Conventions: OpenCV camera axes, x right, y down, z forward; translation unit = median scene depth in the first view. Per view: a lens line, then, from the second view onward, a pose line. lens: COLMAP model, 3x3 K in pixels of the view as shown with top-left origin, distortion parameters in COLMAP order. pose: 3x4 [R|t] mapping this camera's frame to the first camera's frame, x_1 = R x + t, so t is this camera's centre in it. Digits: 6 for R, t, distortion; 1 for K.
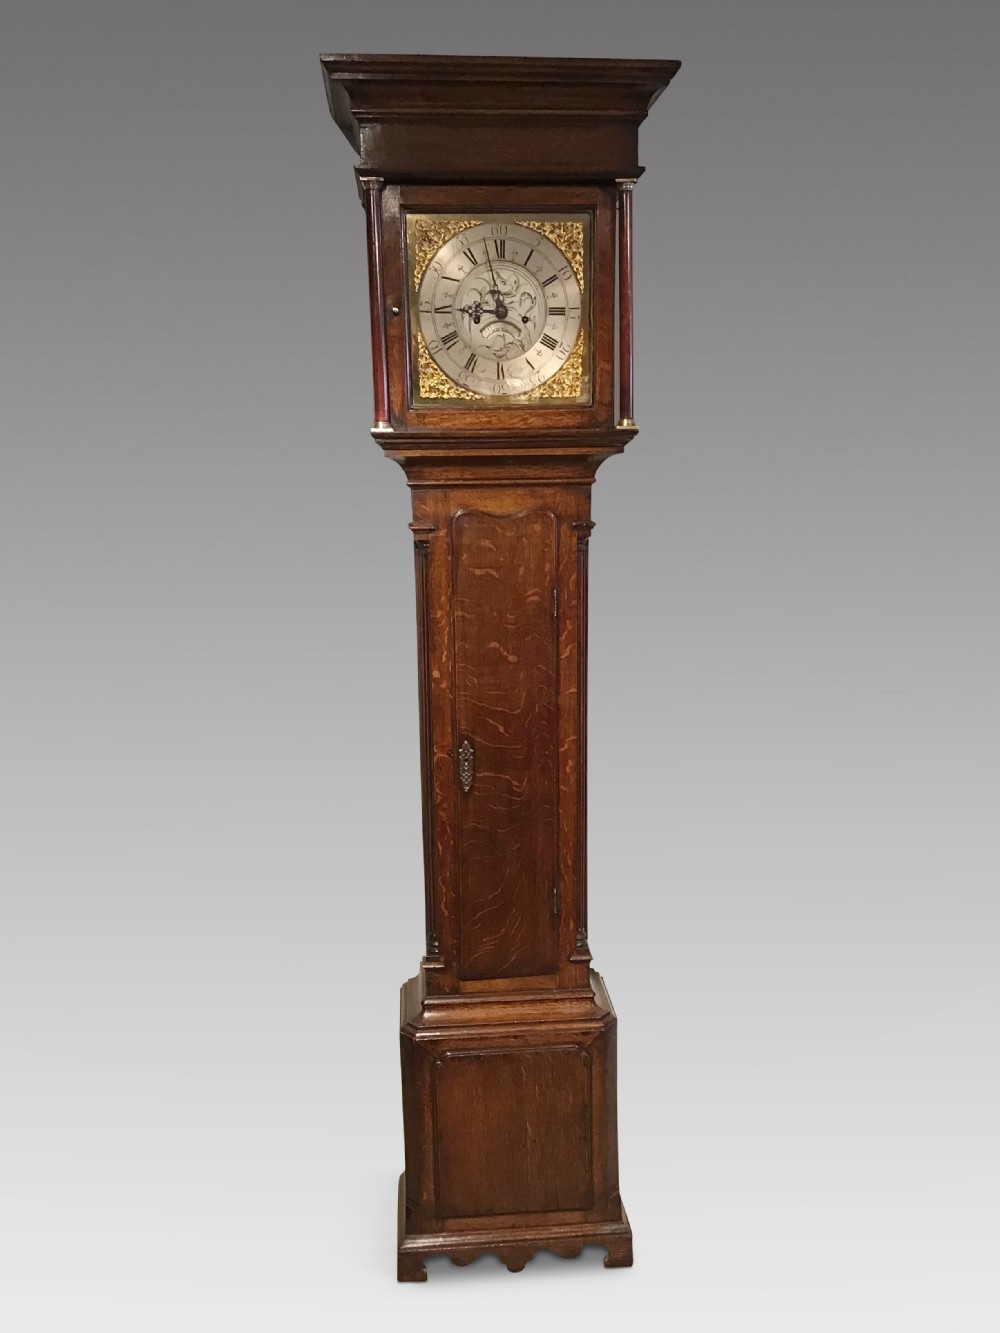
lens RADIAL K [[1202.2, 0, 524.4], [0, 1202.2, 704.8], [0, 0, 1]] dist [0.121627, -0.244518]
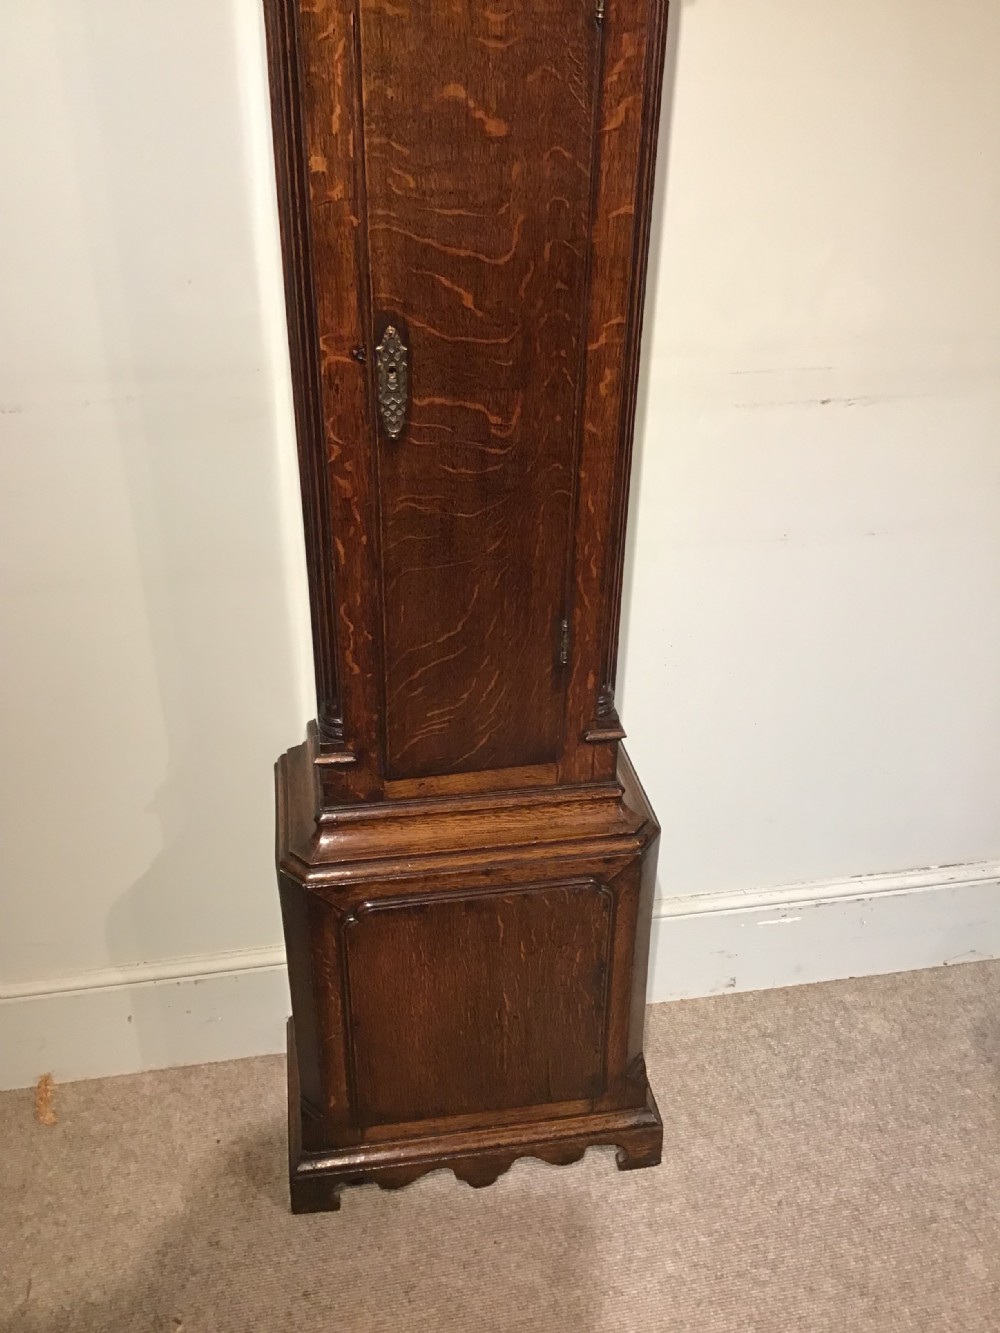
lens RADIAL K [[1216.6, 0, 515.5], [0, 1216.6, 668.8], [0, 0, 1]] dist [0.107893, -0.232465]
pose [[0.995495, -0.018653, 0.092966, -0.048527], [-0.012366, 0.946548, 0.322326, 0.002647], [-0.094009, -0.322023, 0.942053, 0.533856]]
